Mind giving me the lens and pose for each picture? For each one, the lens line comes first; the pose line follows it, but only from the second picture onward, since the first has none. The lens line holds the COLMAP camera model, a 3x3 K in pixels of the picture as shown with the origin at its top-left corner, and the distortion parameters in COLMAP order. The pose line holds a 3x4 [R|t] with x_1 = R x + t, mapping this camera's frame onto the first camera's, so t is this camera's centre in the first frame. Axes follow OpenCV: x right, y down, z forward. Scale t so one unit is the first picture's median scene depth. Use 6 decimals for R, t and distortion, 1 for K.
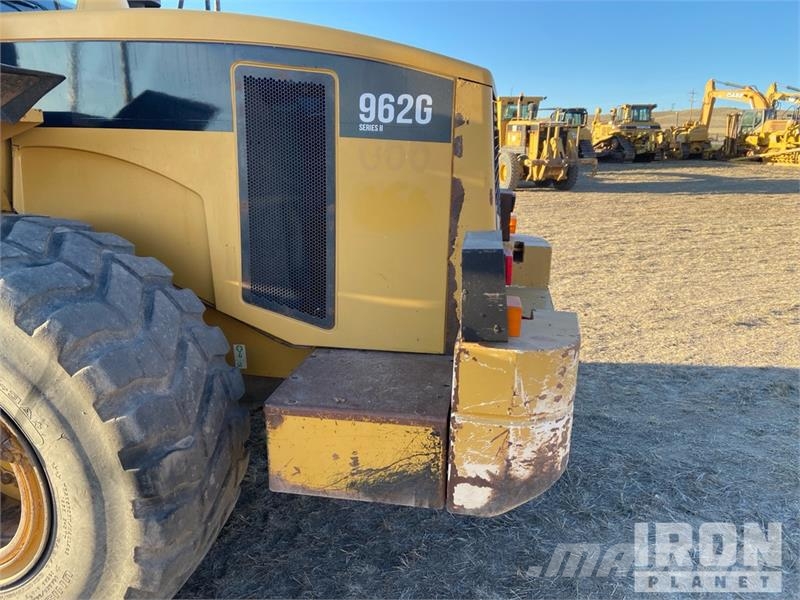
lens RADIAL K [[606.4, 0, 395.6], [0, 606.4, 296.8], [0, 0, 1]] dist [0.104714, -0.136787]
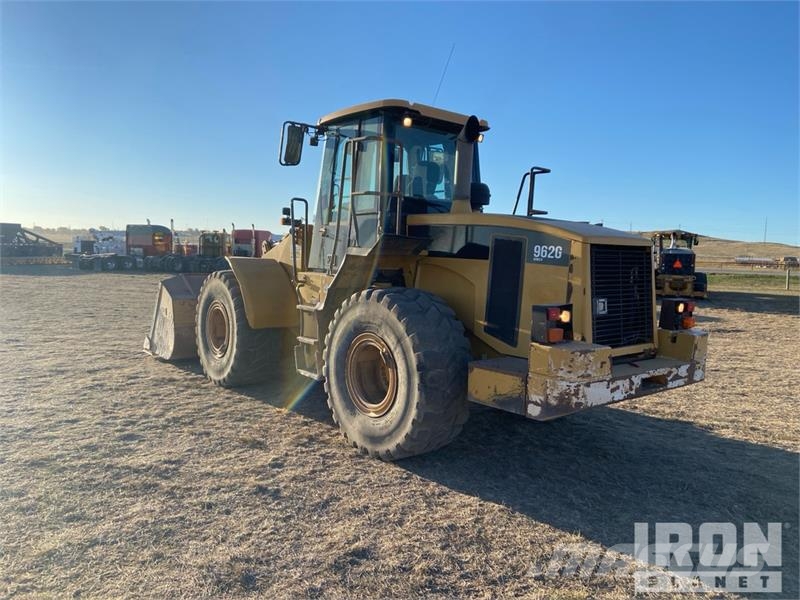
lens RADIAL K [[606.4, 0, 395.6], [0, 606.4, 296.8], [0, 0, 1]] dist [0.104714, -0.136787]
pose [[0.775970, 0.064155, -0.627499, 1.160540], [-0.186034, 0.973840, -0.130486, 0.304530], [0.602712, 0.217989, 0.767606, -1.235573]]
